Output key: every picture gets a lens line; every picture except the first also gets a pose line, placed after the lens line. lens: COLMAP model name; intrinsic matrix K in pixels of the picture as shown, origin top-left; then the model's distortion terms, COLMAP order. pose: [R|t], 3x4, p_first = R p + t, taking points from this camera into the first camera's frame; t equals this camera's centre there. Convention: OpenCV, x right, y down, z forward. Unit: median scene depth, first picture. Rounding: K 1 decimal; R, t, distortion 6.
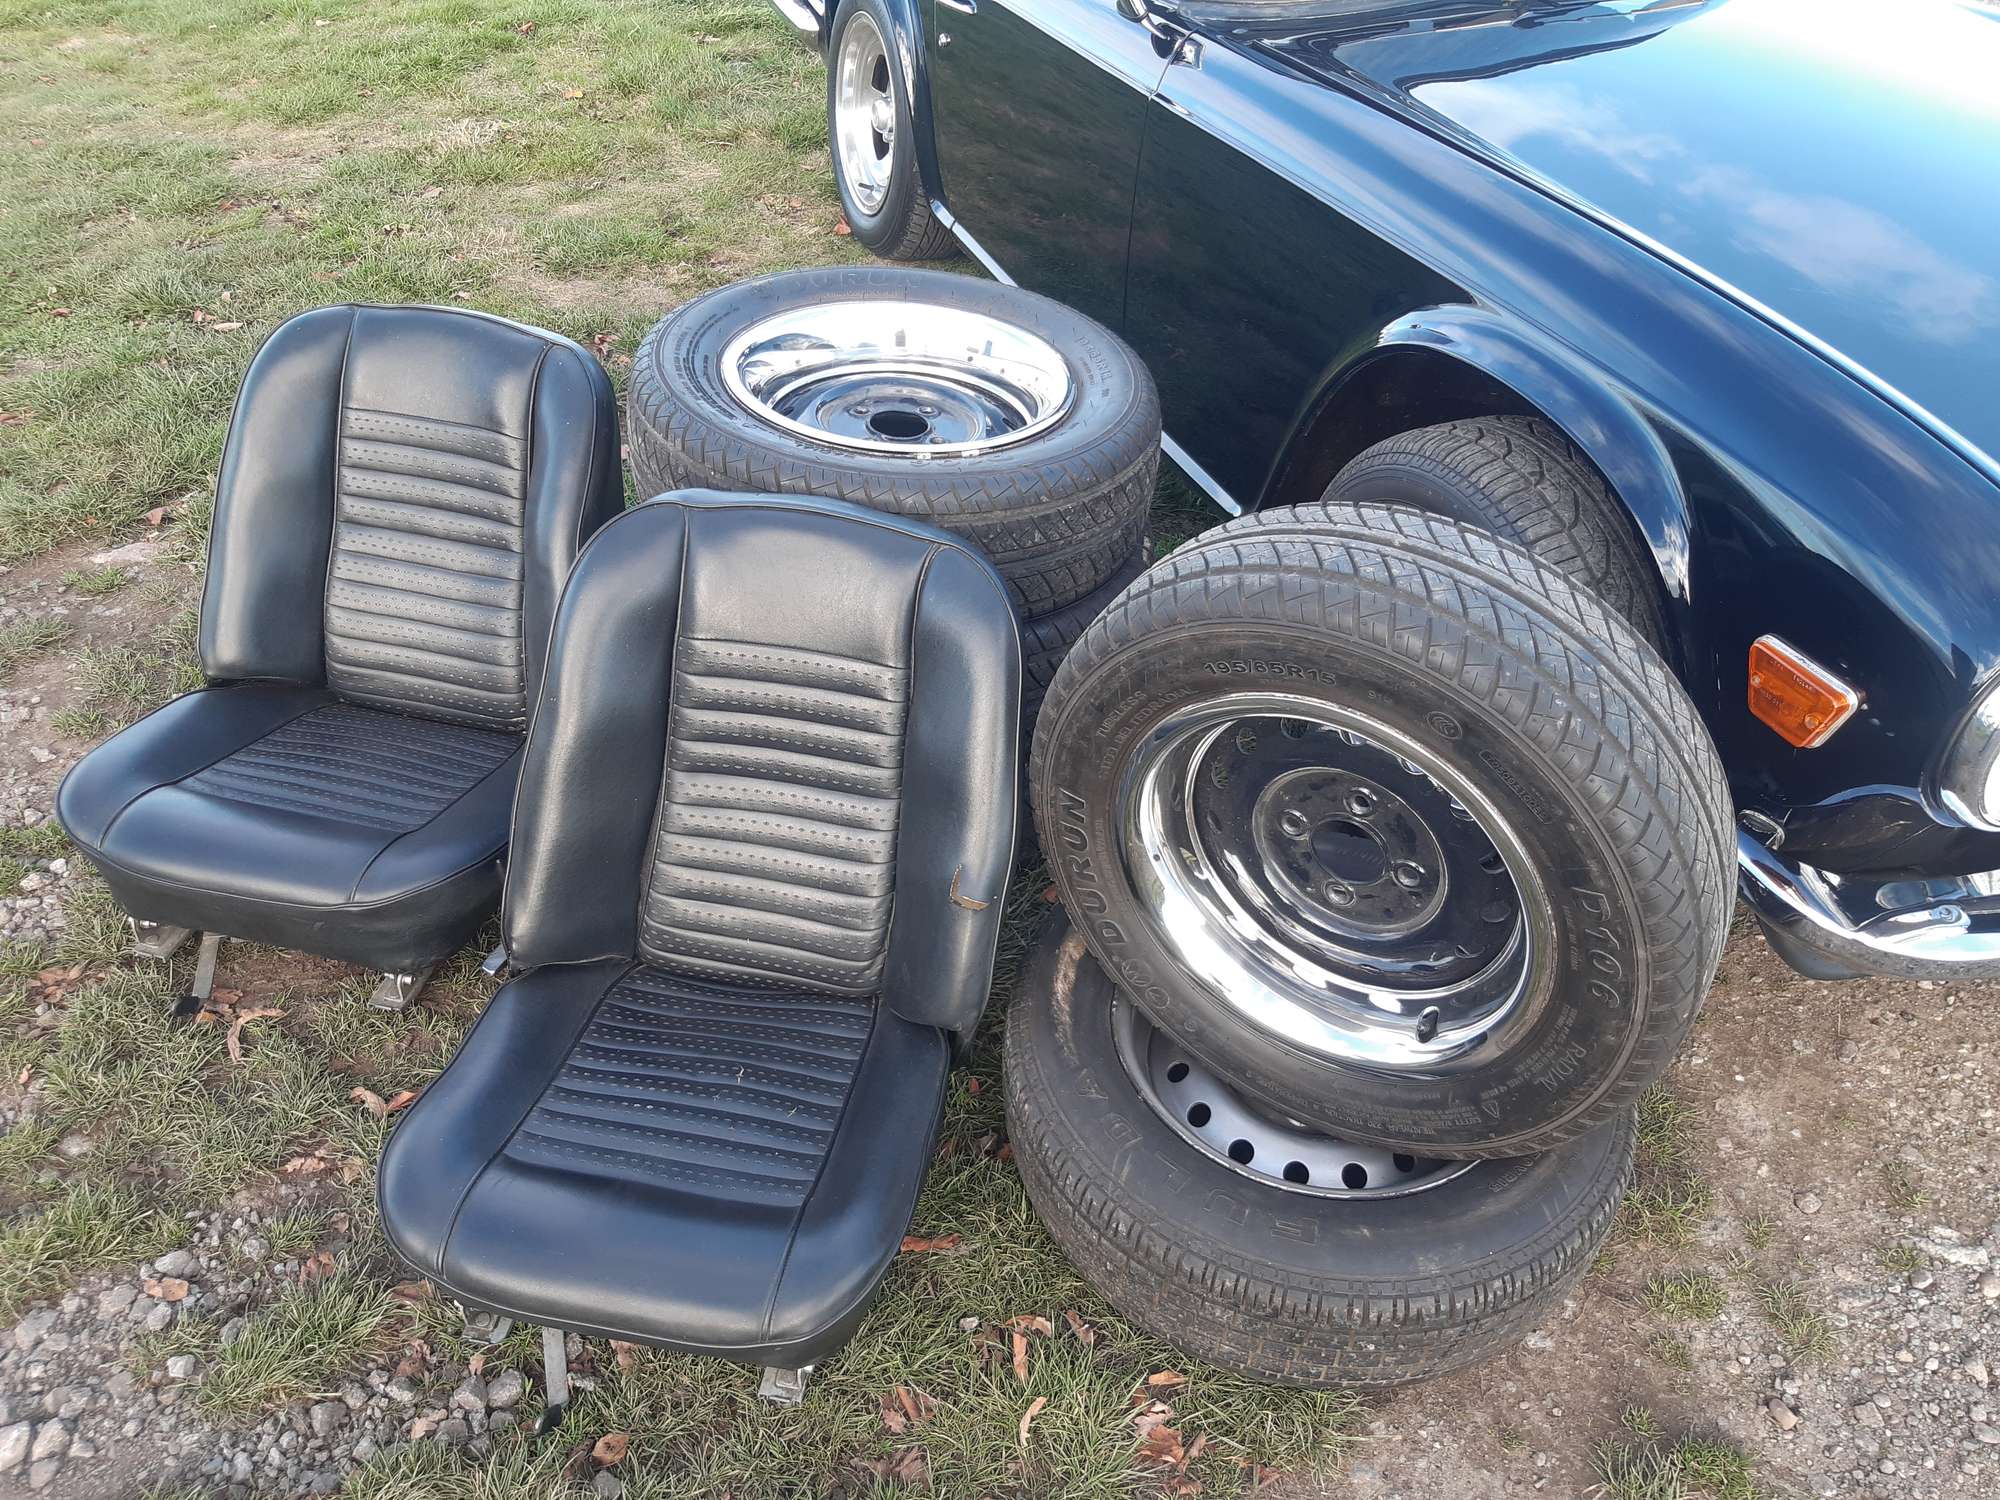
lens RADIAL K [[1596.5, 0, 1021.4], [0, 1596.5, 752.3], [0, 0, 1]] dist [0.044560, -0.129779]
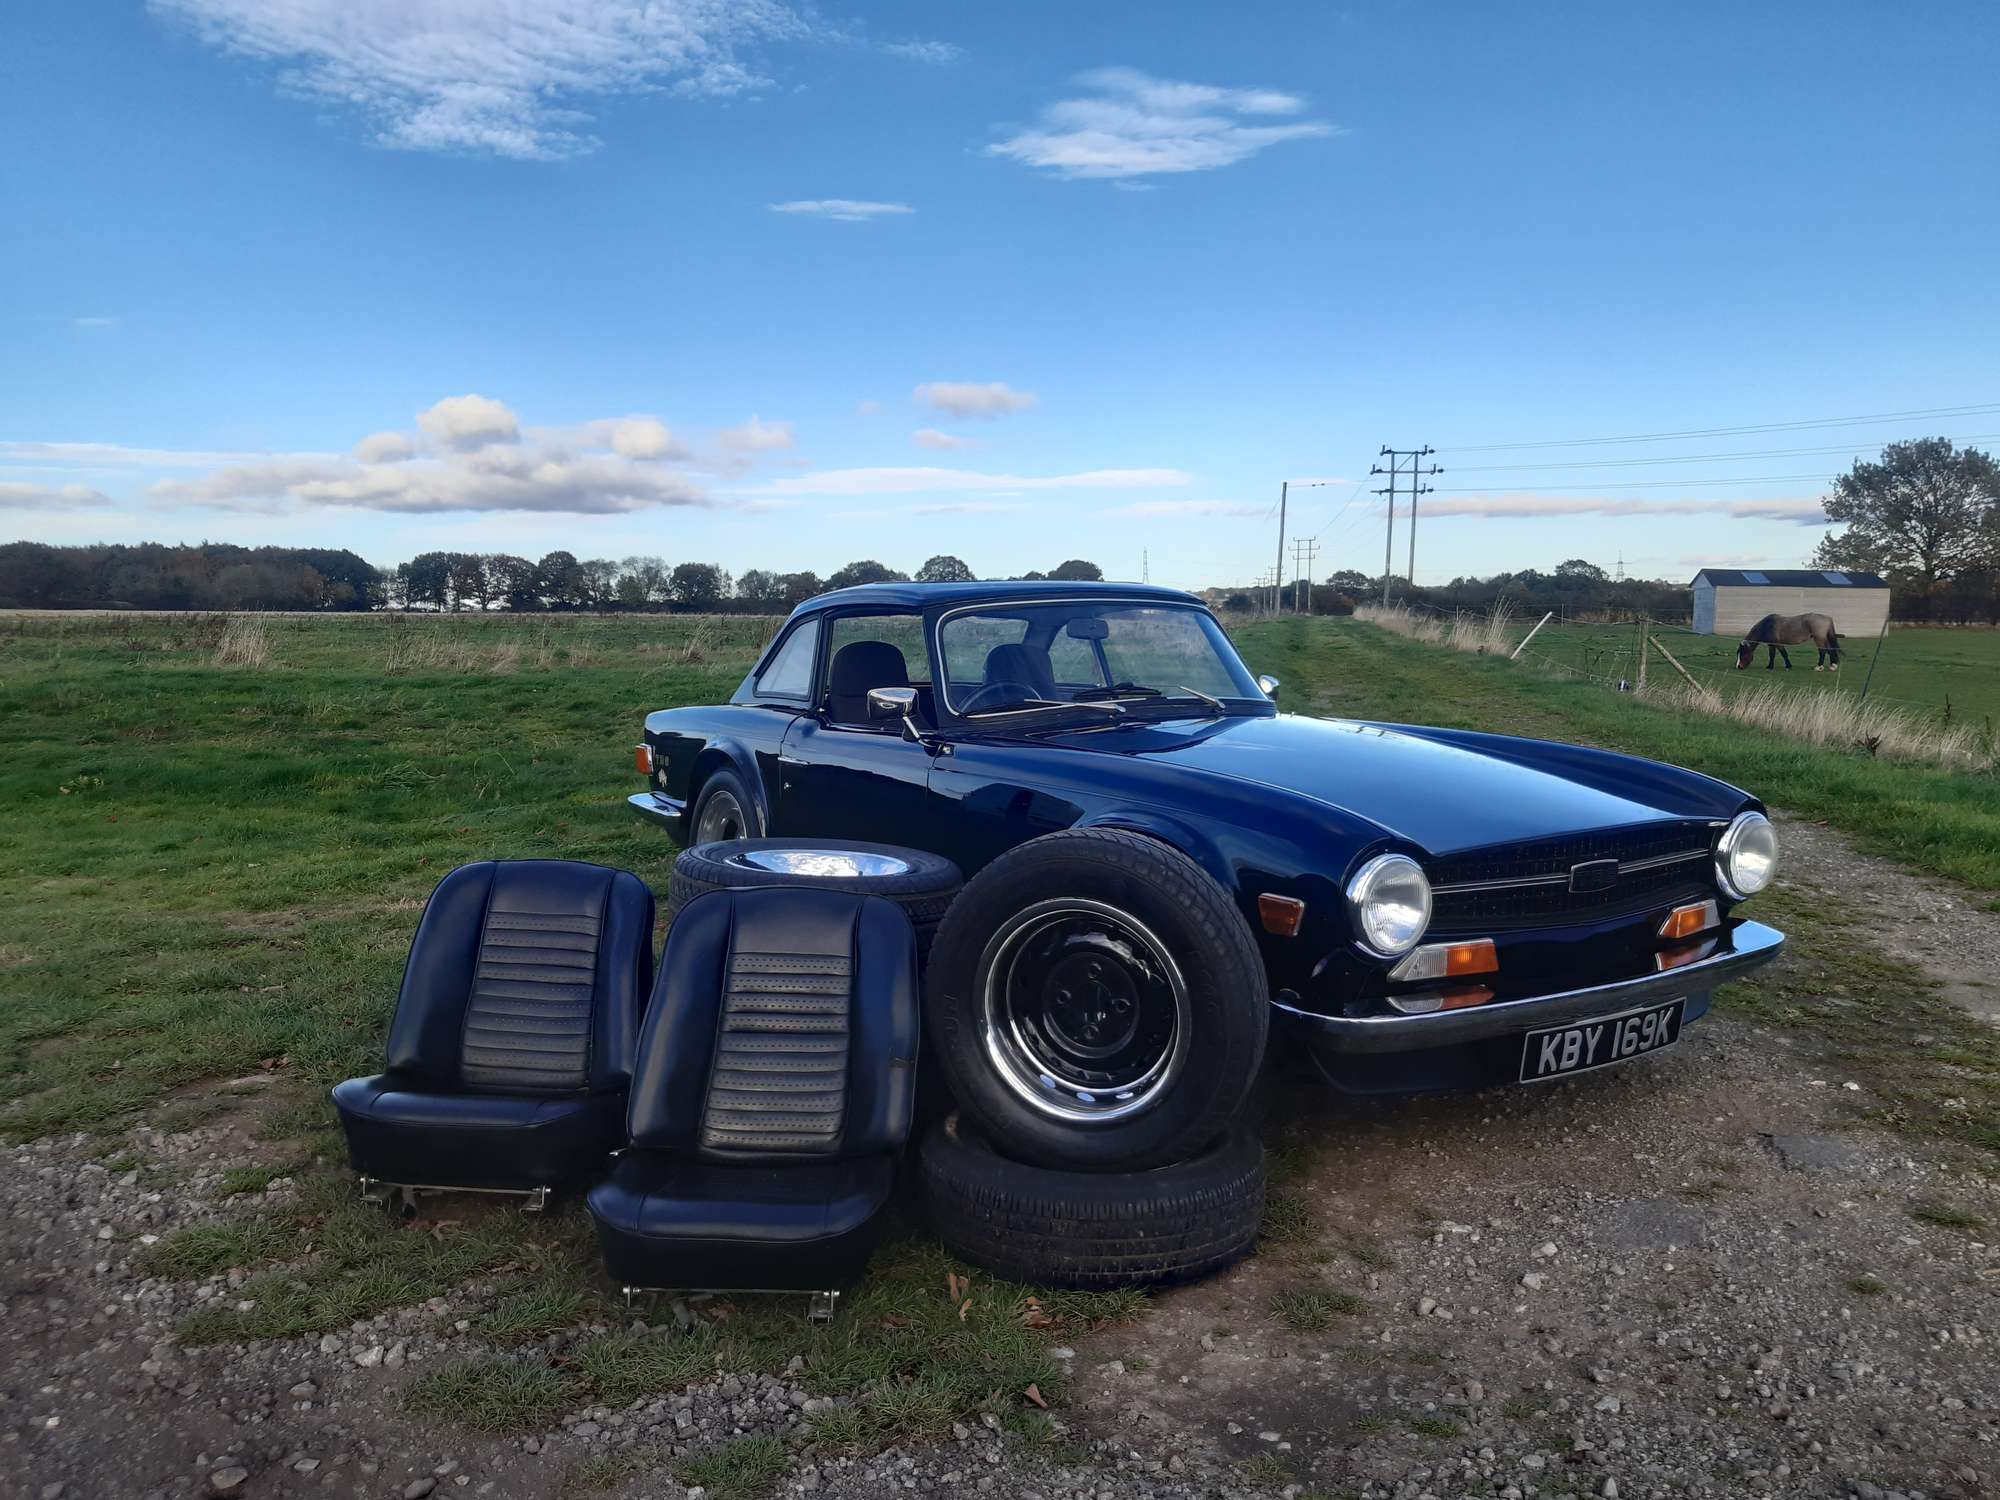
lens RADIAL K [[1530.7, 0, 1004.1], [0, 1530.7, 711.2], [0, 0, 1]] dist [0.093169, -0.170397]
pose [[0.983083, -0.028957, 0.180855, -0.198113], [0.124048, 0.831746, -0.541119, 0.653908], [-0.134757, 0.554400, 0.821268, -0.640248]]
